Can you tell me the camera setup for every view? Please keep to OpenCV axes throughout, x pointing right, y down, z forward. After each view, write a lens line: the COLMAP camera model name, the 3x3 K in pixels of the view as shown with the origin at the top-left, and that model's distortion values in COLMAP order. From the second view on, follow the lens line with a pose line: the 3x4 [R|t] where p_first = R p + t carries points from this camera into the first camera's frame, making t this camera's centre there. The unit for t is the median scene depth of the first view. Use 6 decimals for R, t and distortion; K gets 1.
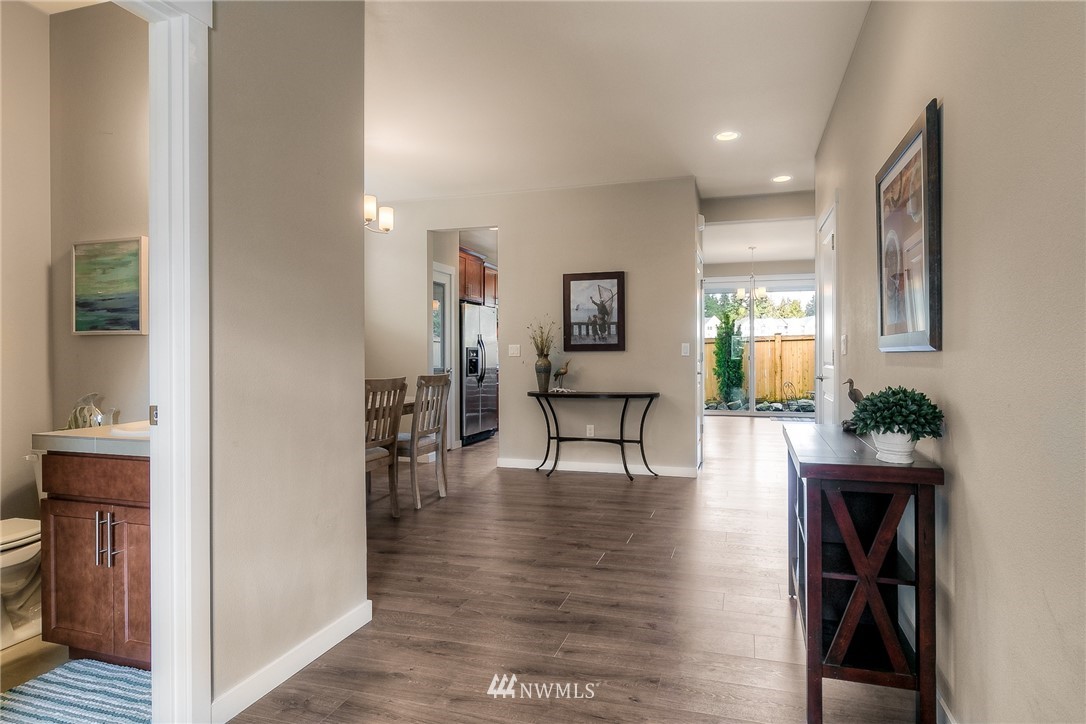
lens RADIAL K [[572.4, 0, 543.0], [0, 572.4, 362.0], [0, 0, 1]] dist [-0.003876, -0.000261]
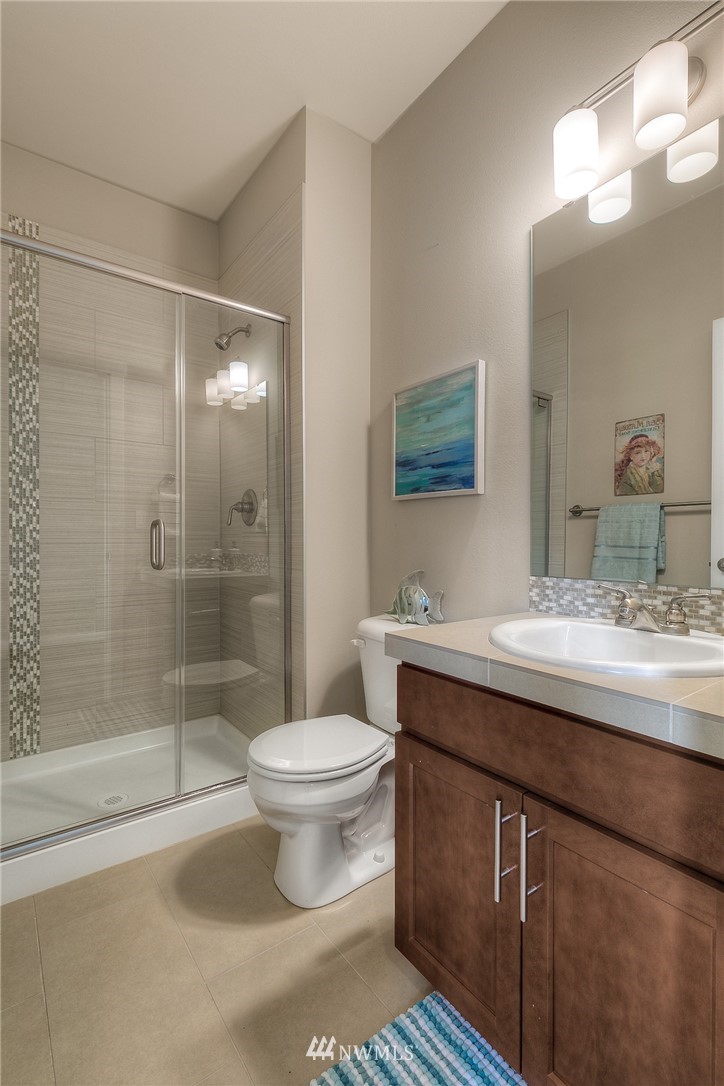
lens RADIAL K [[483.8, 0, 362.0], [0, 483.8, 543.0], [0, 0, 1]] dist [0.001060, 0.000014]
pose [[0.804663, 0.010822, -0.593633, -0.445606], [-0.007800, 0.999940, 0.007655, 0.012129], [0.593680, -0.001529, 0.804700, 0.403028]]
